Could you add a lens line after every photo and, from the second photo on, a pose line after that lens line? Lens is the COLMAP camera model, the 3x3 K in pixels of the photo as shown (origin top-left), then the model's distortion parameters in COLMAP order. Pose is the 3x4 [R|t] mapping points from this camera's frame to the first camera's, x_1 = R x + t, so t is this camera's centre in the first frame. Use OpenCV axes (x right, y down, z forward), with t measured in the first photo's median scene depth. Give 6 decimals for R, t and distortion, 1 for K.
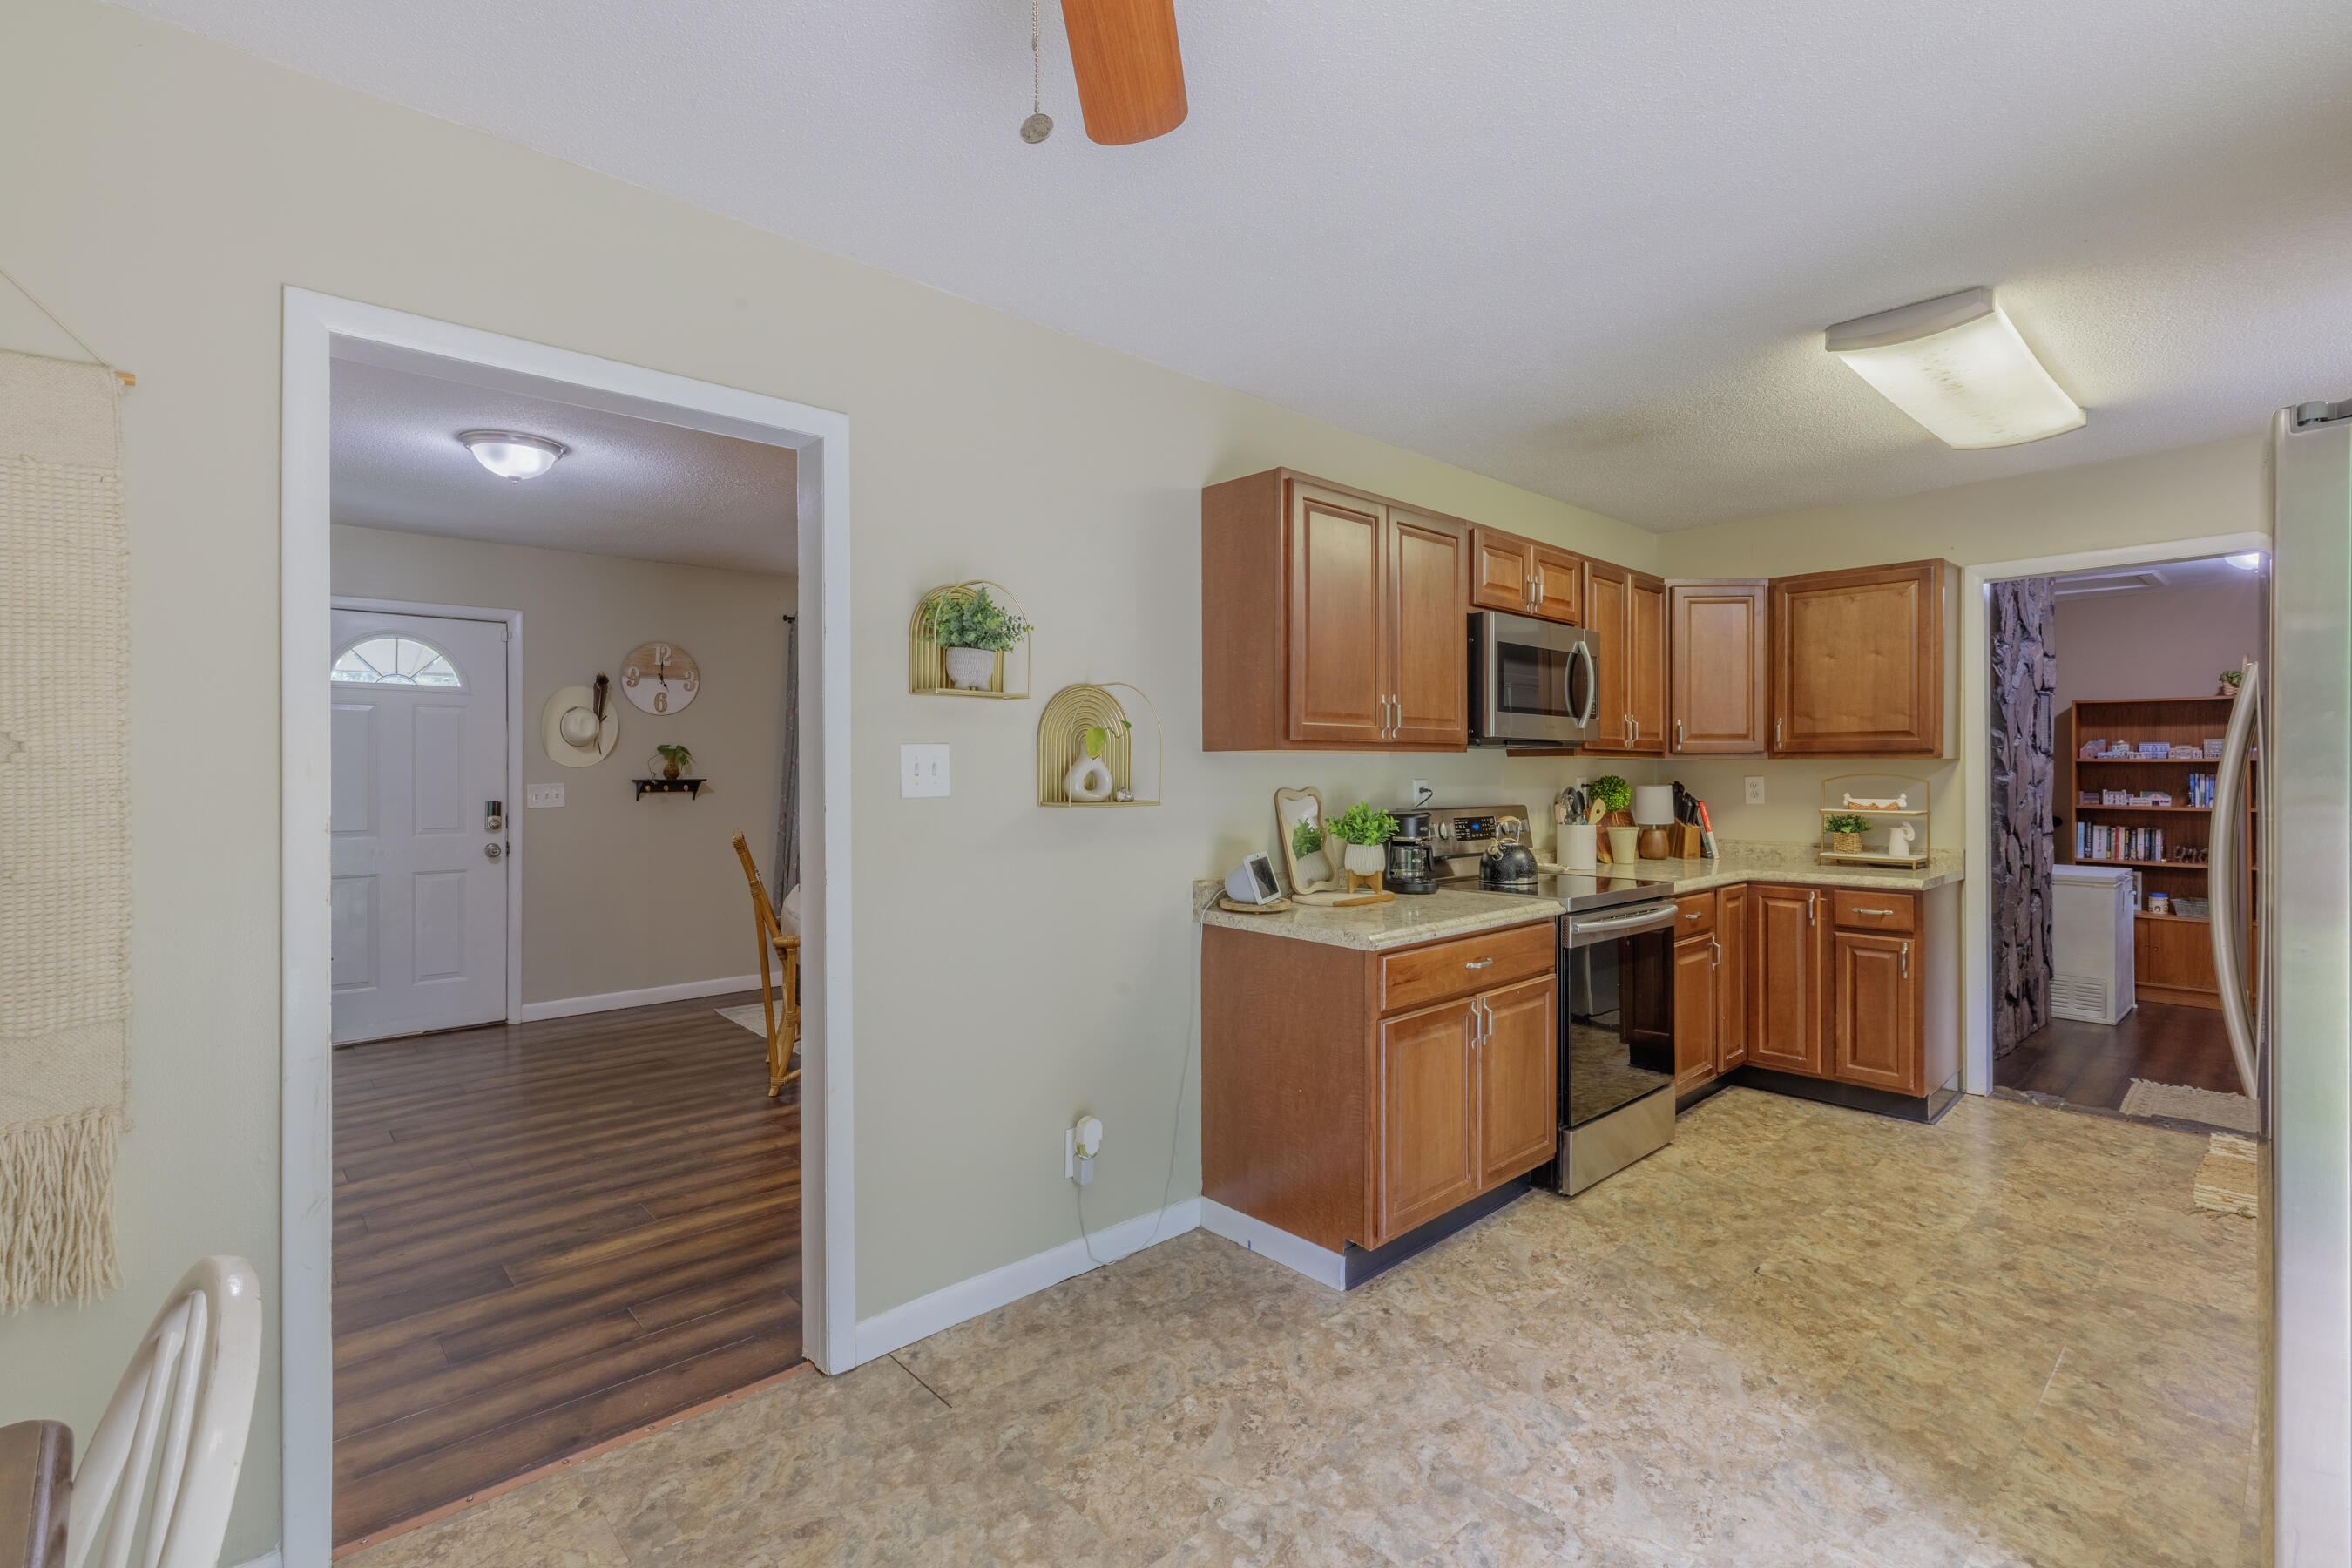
lens RADIAL K [[1083.3, 0, 1186.4], [0, 1083.3, 765.8], [0, 0, 1]] dist [0.000977, 0.000388]
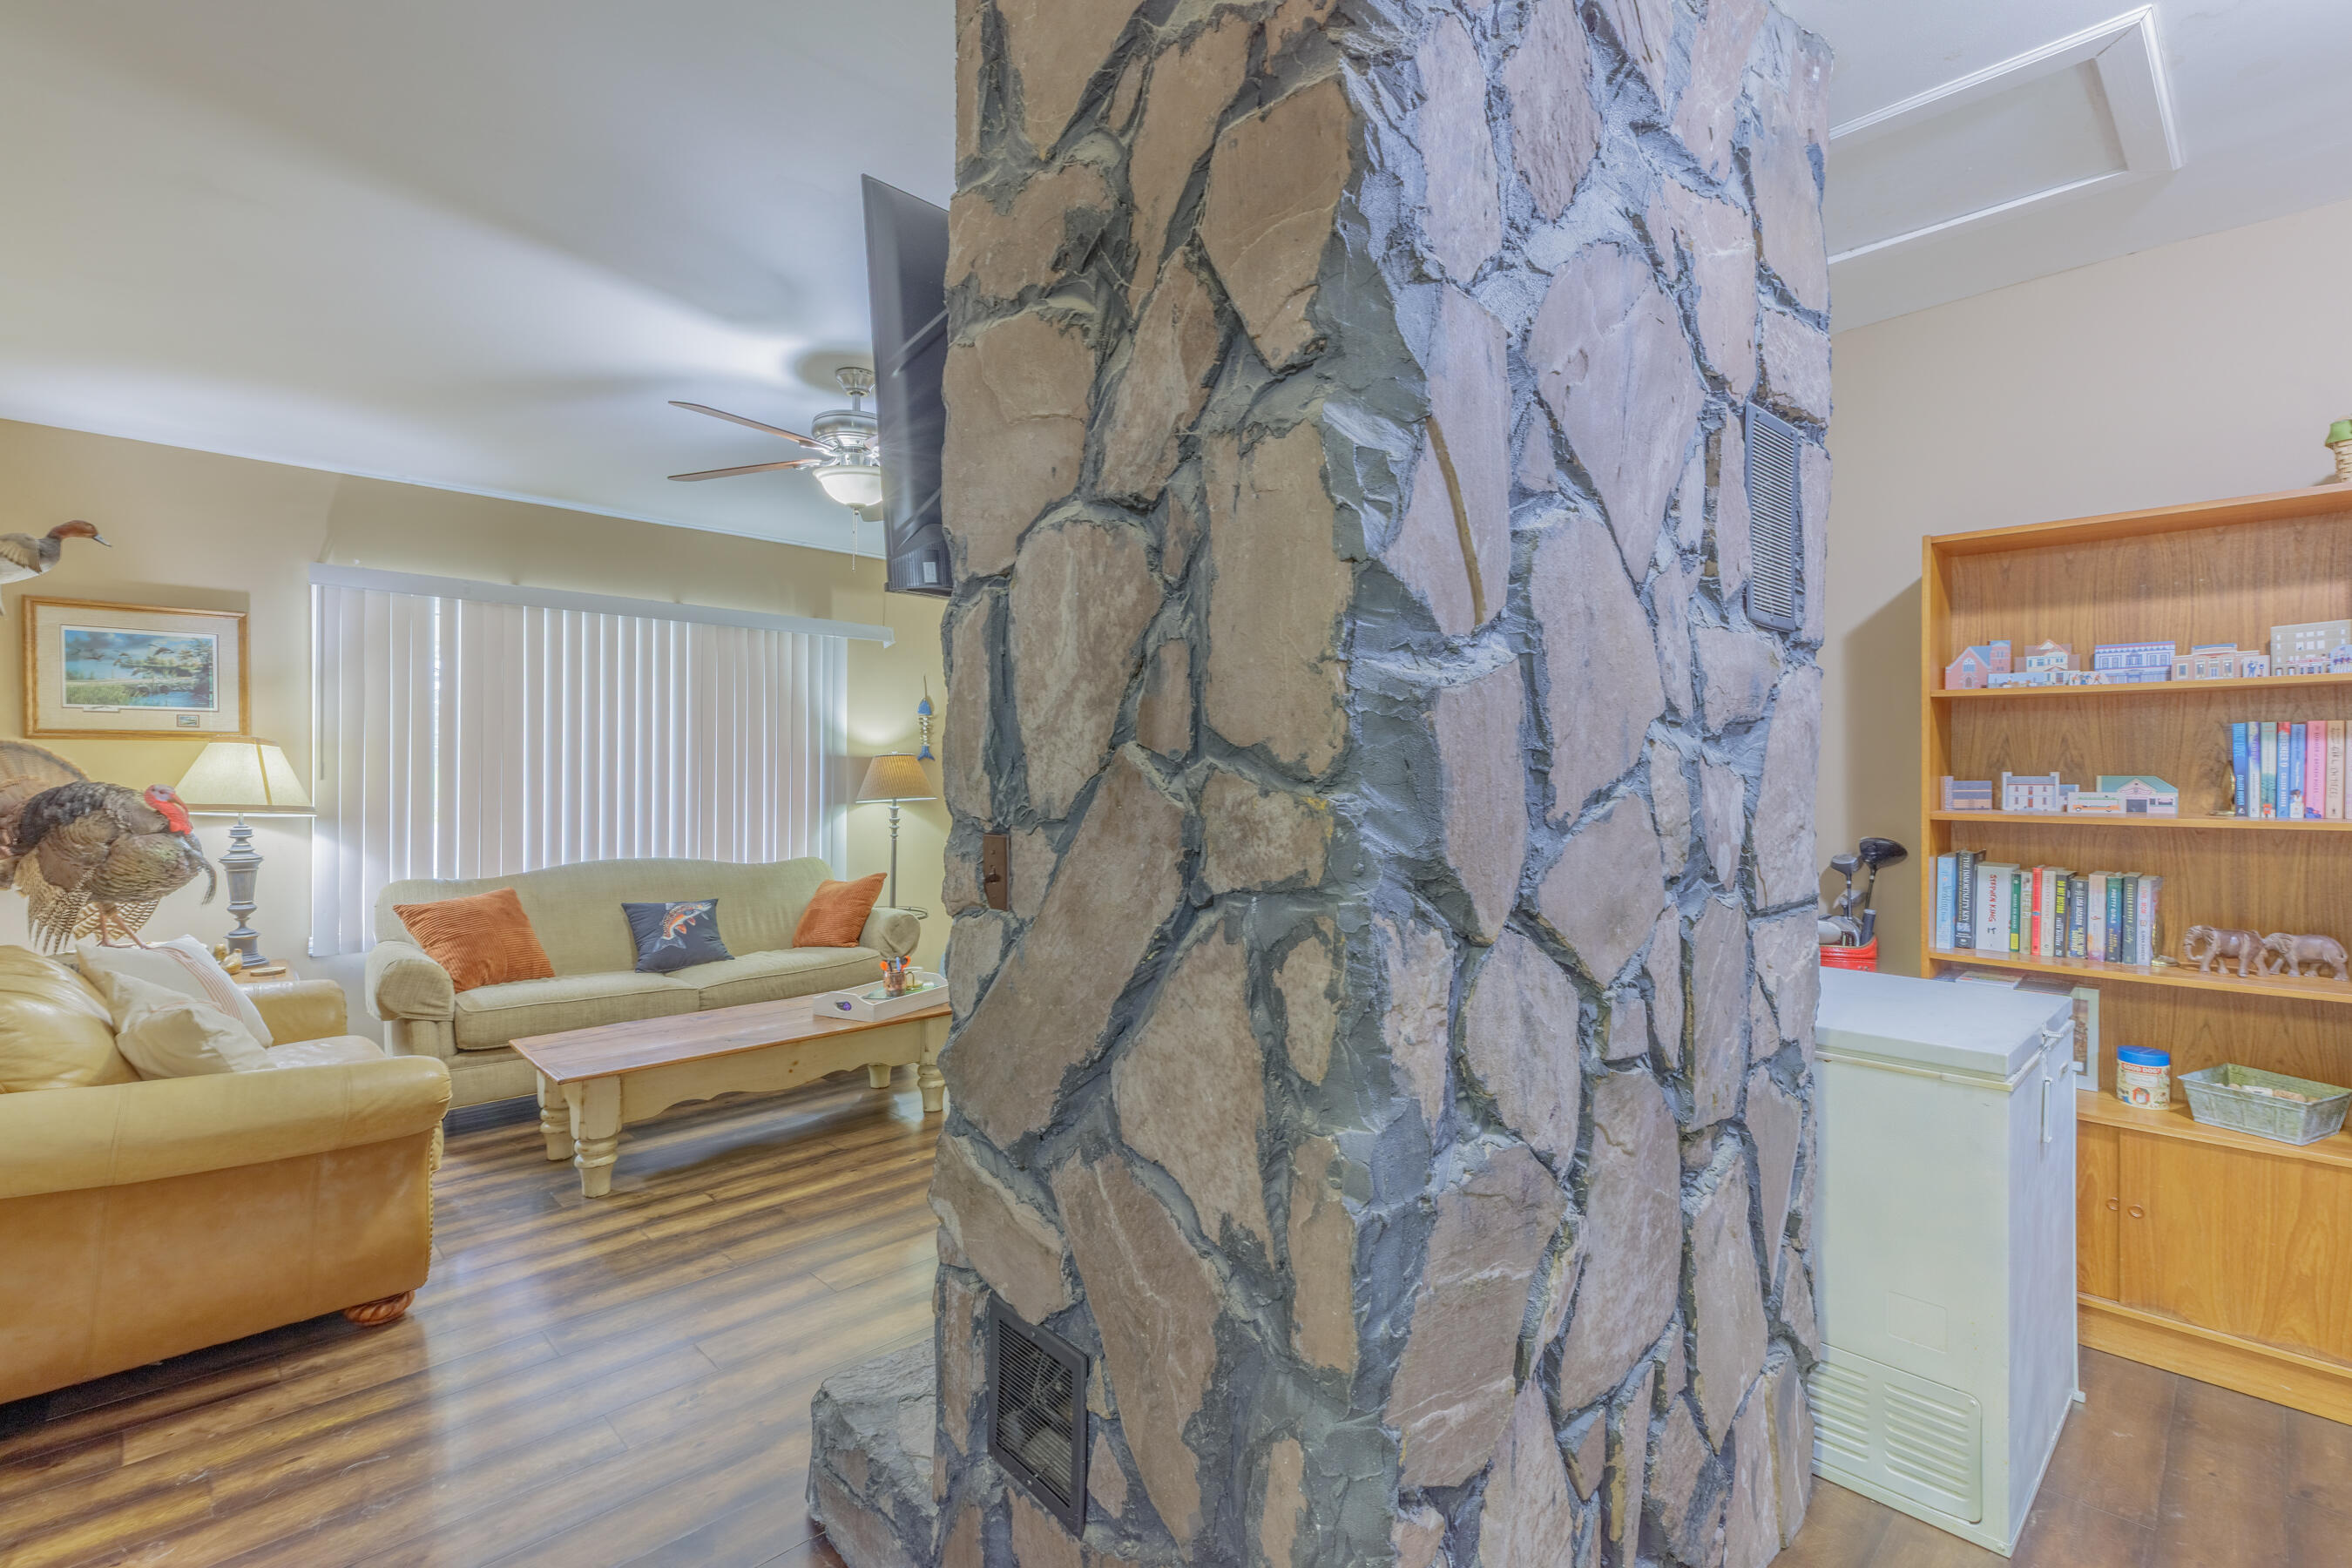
lens RADIAL K [[1074.2, 0, 1178.2], [0, 1074.2, 780.3], [0, 0, 1]] dist [0.002187, -0.000005]
pose [[0.999869, 0.002602, 0.015984, 0.932140], [-0.002708, 0.999974, 0.006612, 0.039642], [-0.015967, -0.006655, 0.999850, 1.061195]]
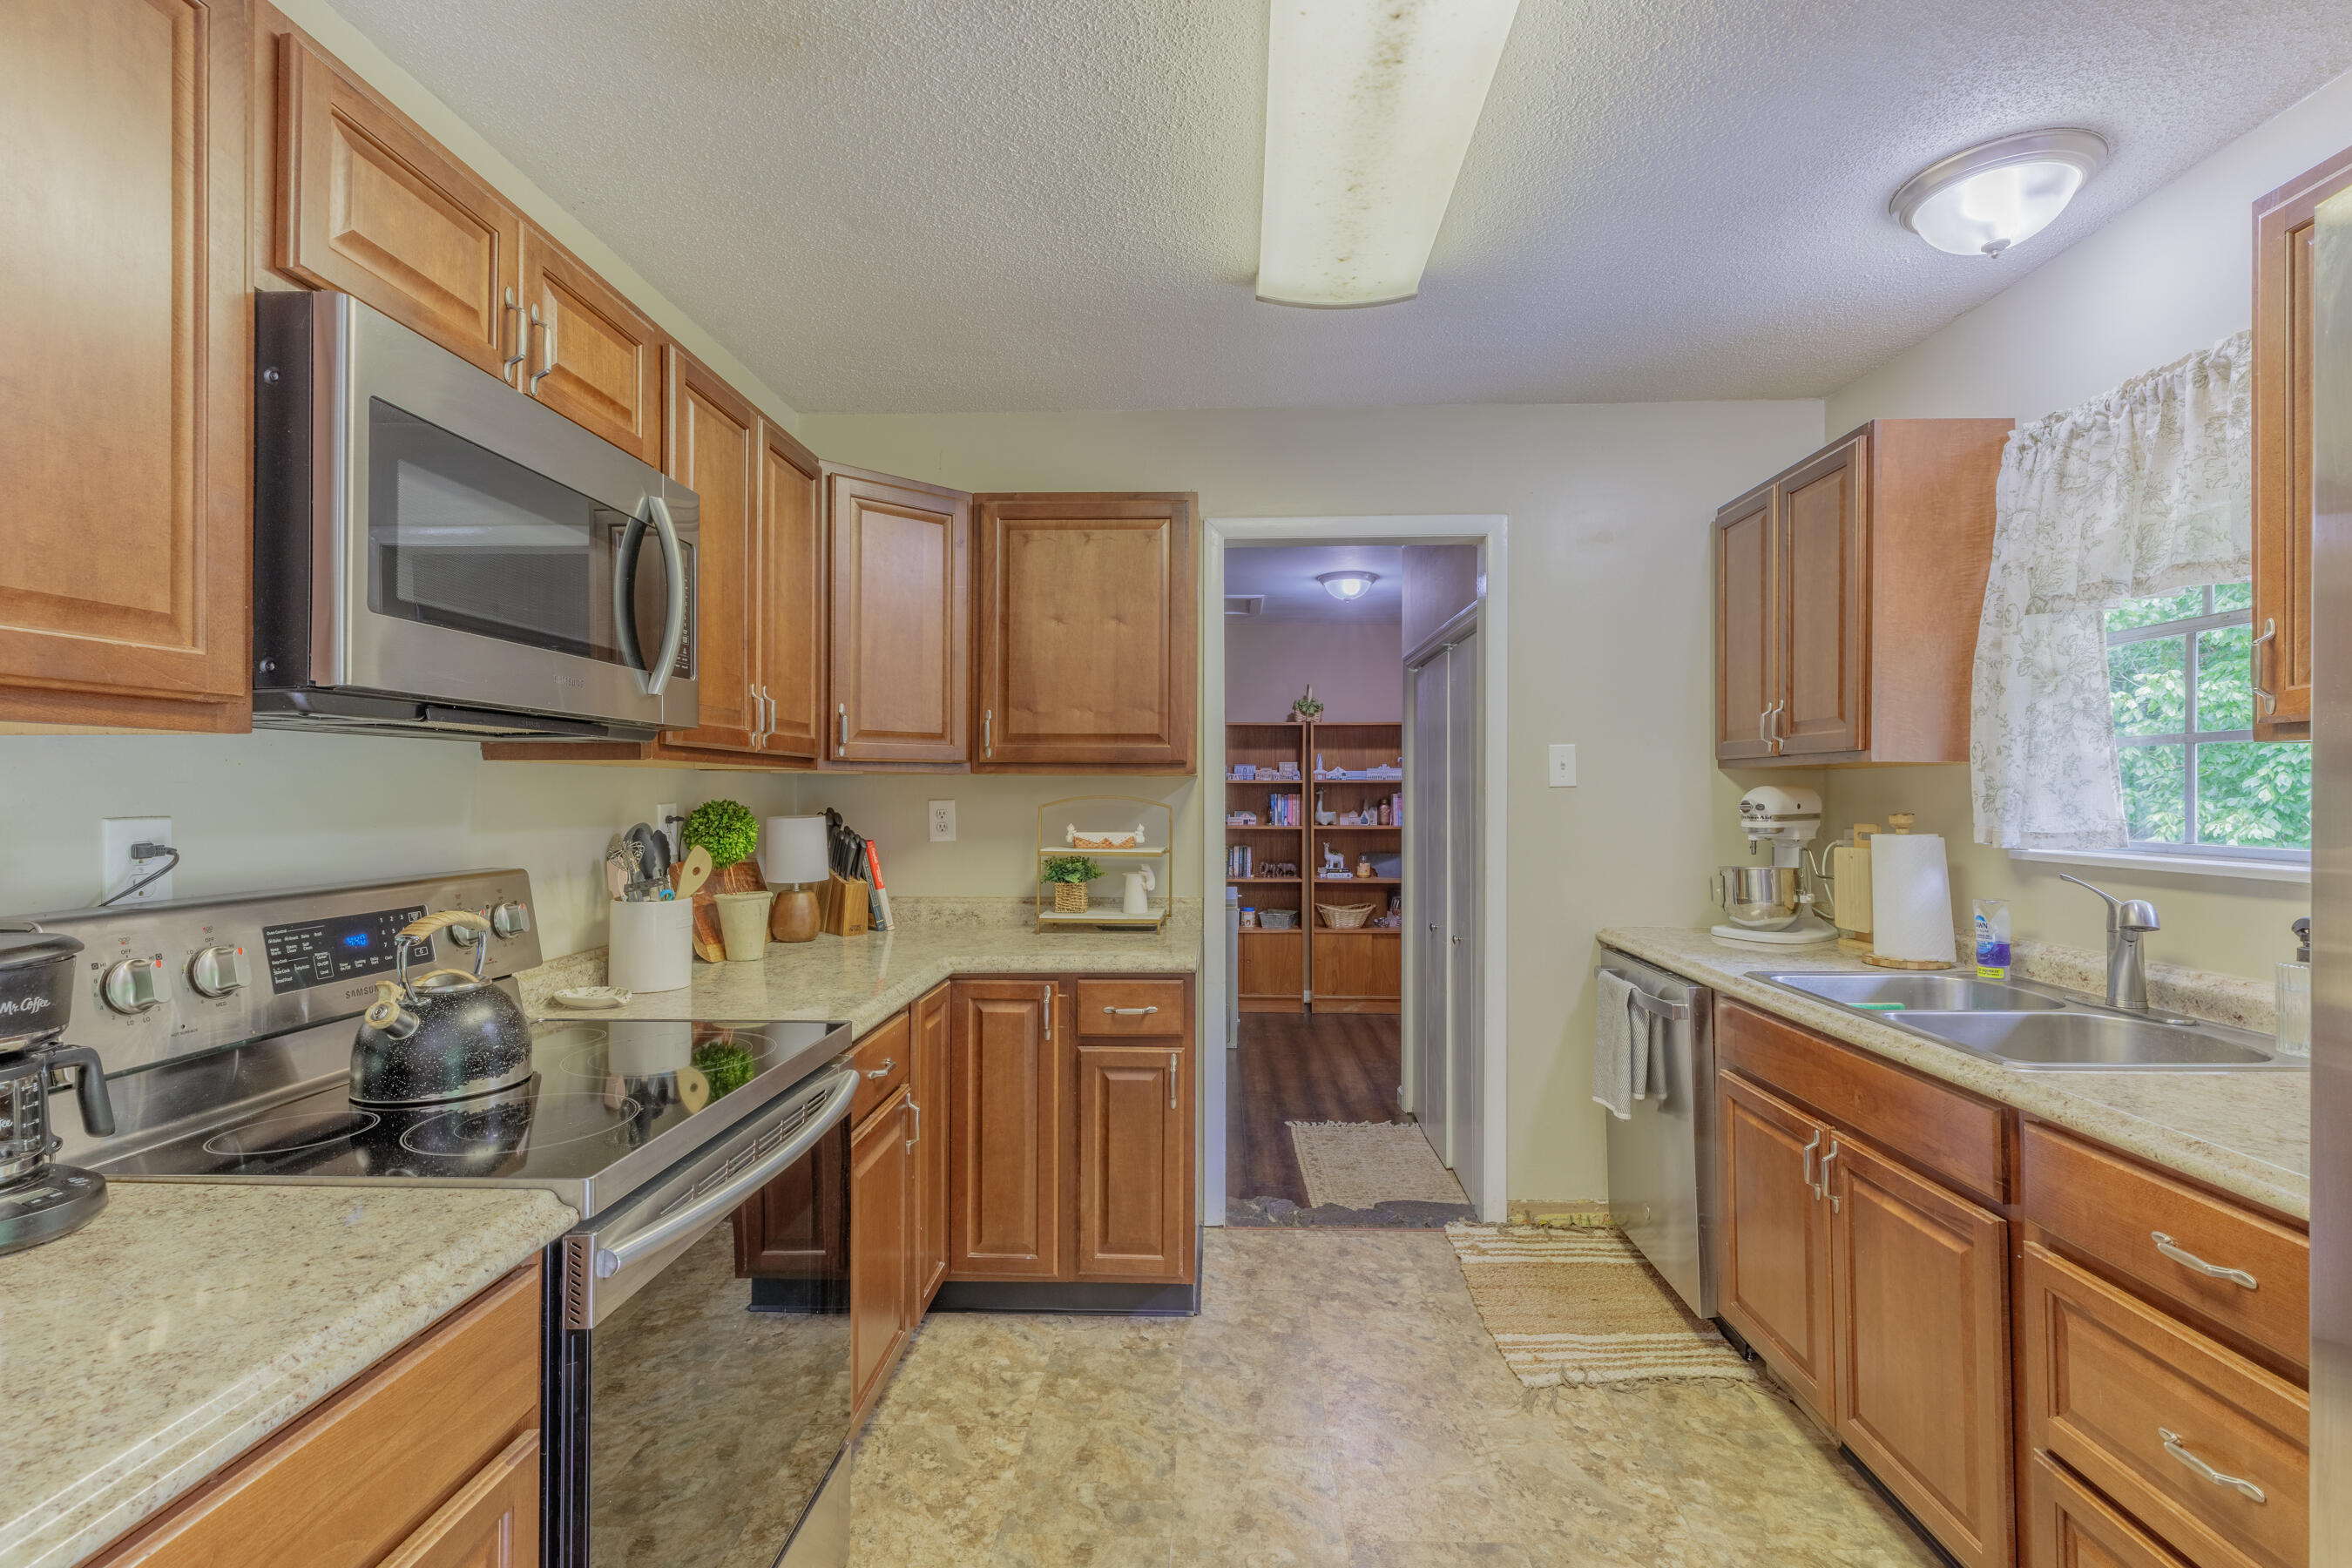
lens RADIAL K [[1074.2, 0, 1178.2], [0, 1074.2, 780.3], [0, 0, 1]] dist [0.002187, -0.000005]
pose [[0.716949, 0.007968, 0.697080, 0.195757], [-0.004622, 0.999967, -0.006676, 0.001678], [-0.697110, 0.001565, 0.716962, 0.494714]]
